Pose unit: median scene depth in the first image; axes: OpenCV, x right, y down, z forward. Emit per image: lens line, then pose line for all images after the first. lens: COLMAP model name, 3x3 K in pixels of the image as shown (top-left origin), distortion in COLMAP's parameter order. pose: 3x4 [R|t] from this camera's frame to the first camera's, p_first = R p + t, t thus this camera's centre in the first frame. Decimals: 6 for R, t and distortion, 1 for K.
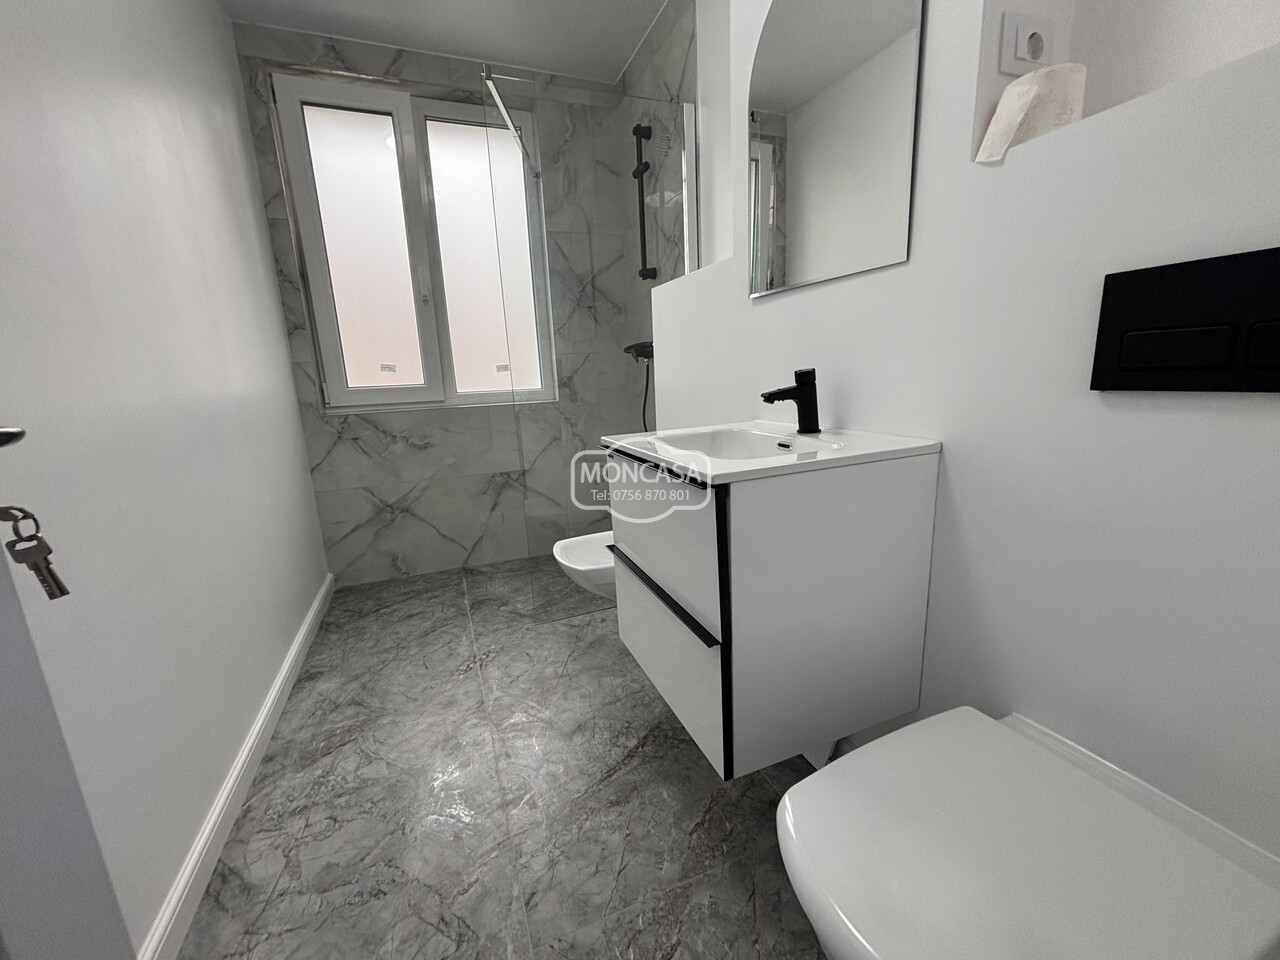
lens RADIAL K [[513.0, 0, 633.2], [0, 513.0, 476.4], [0, 0, 1]] dist [-0.003390, 0.001535]
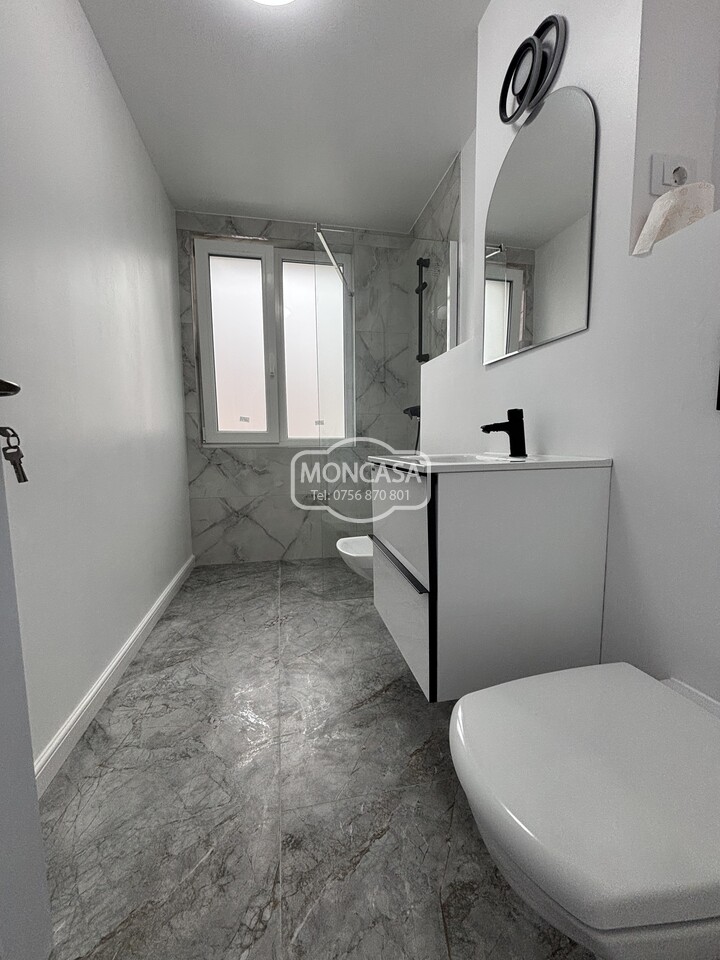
lens RADIAL K [[384.7, 0, 358.4], [0, 384.7, 477.9], [0, 0, 1]] dist [-0.003390, 0.001535]
pose [[0.984072, 0.052481, -0.169845, 0.065323], [-0.070194, 0.992506, -0.100021, 0.062877], [0.163323, 0.110350, 0.980382, -0.033328]]
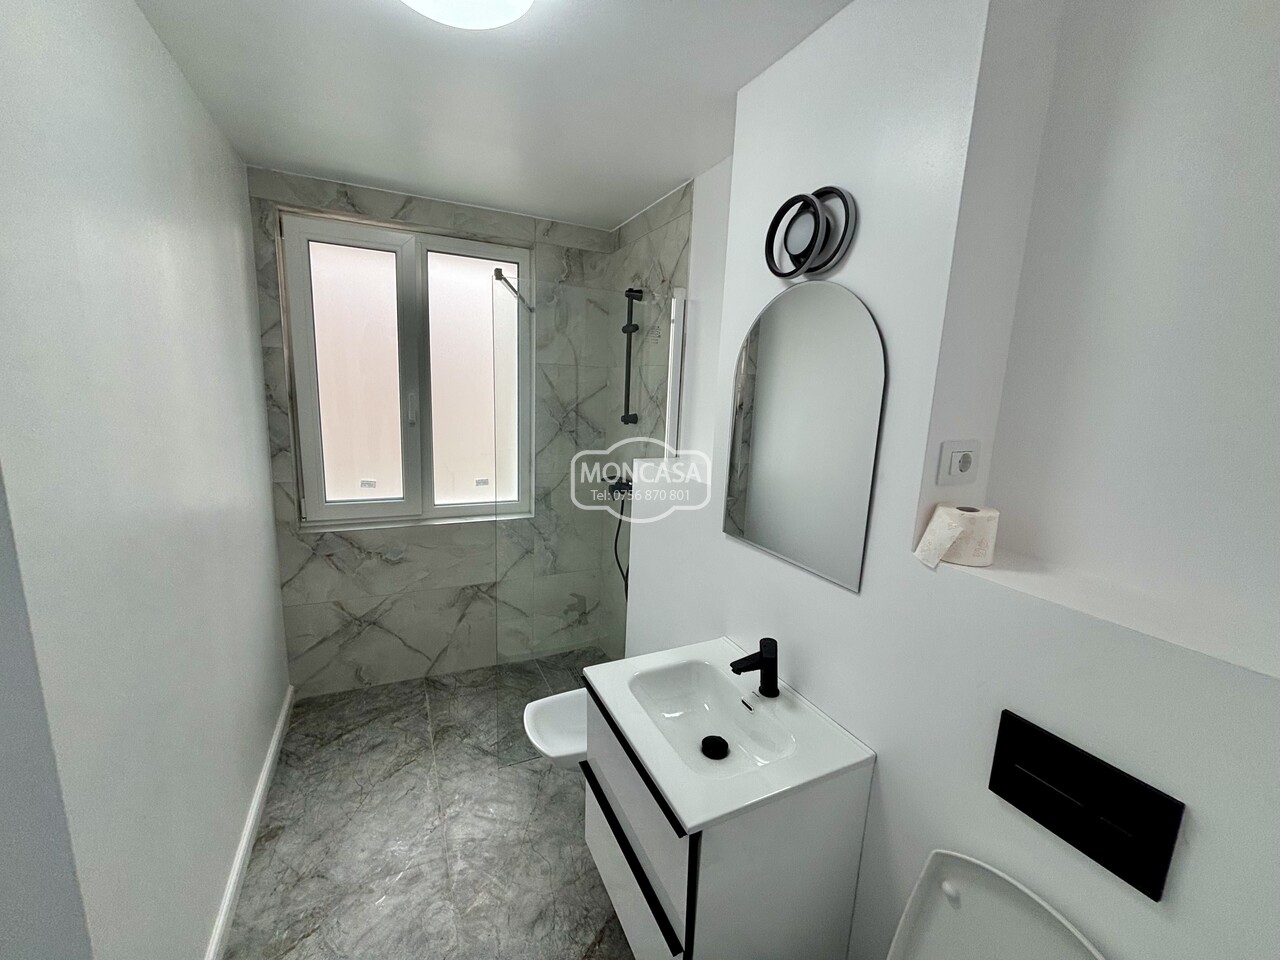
lens RADIAL K [[513.0, 0, 633.4], [0, 513.0, 470.1], [0, 0, 1]] dist [-0.003390, 0.001535]
pose [[0.993747, 0.074959, 0.082756, -0.055293], [-0.072383, 0.996807, -0.033711, -0.323048], [-0.085019, 0.027510, 0.995999, -0.079997]]
